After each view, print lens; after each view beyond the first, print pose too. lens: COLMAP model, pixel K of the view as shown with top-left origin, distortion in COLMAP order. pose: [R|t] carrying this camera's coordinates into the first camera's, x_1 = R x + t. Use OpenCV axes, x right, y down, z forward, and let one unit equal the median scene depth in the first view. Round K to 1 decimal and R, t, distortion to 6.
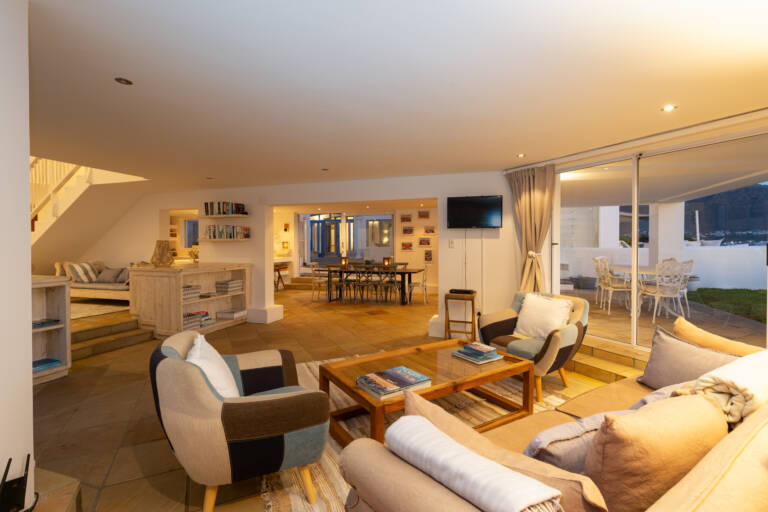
lens RADIAL K [[351.3, 0, 386.5], [0, 351.3, 252.5], [0, 0, 1]] dist [-0.003172, -0.000212]
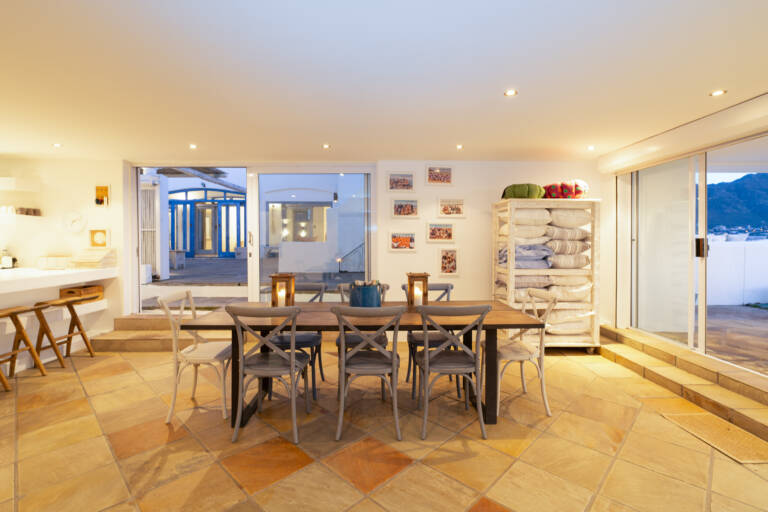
lens RADIAL K [[351.3, 0, 385.7], [0, 351.3, 244.4], [0, 0, 1]] dist [-0.003172, -0.000212]
pose [[0.945116, -0.001887, 0.326730, -0.108664], [0.004599, 0.999961, -0.007527, -0.009574], [-0.326703, 0.008617, 0.945088, 0.527802]]
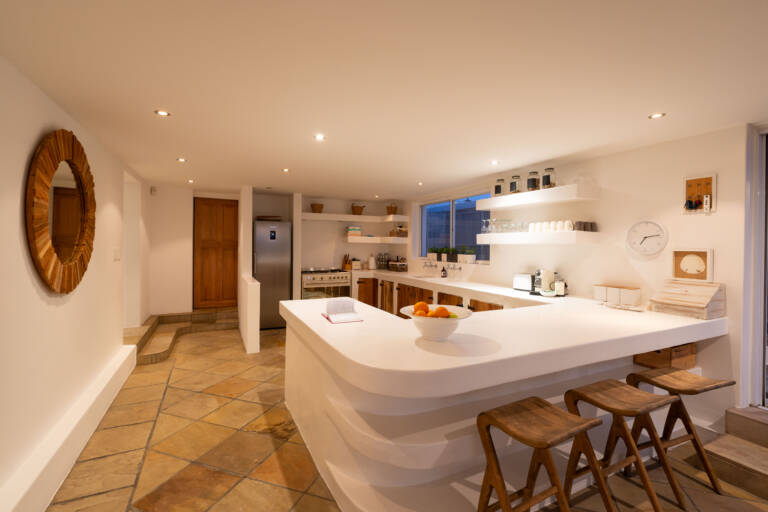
lens RADIAL K [[348.0, 0, 385.9], [0, 348.0, 249.9], [0, 0, 1]] dist [0.000638, 0.000141]
pose [[0.711922, 0.016147, -0.702073, -0.285121], [-0.019330, 0.999807, 0.003394, -0.030192], [0.701993, 0.011155, 0.712097, 0.707618]]
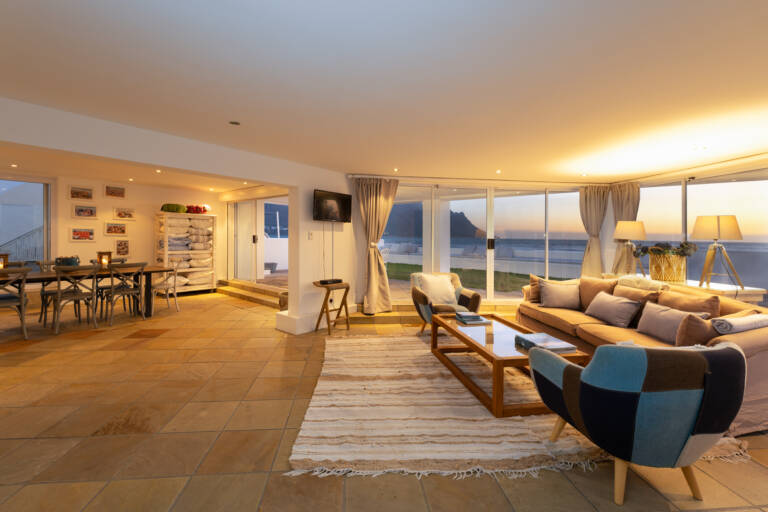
lens RADIAL K [[318.0, 0, 369.2], [0, 318.0, 241.6], [0, 0, 1]] dist [0.001305, 0.000067]
pose [[0.377861, -0.006283, 0.925841, -0.281584], [0.002468, 0.999980, 0.005779, -0.005860], [-0.925859, 0.000101, 0.377869, 0.240694]]
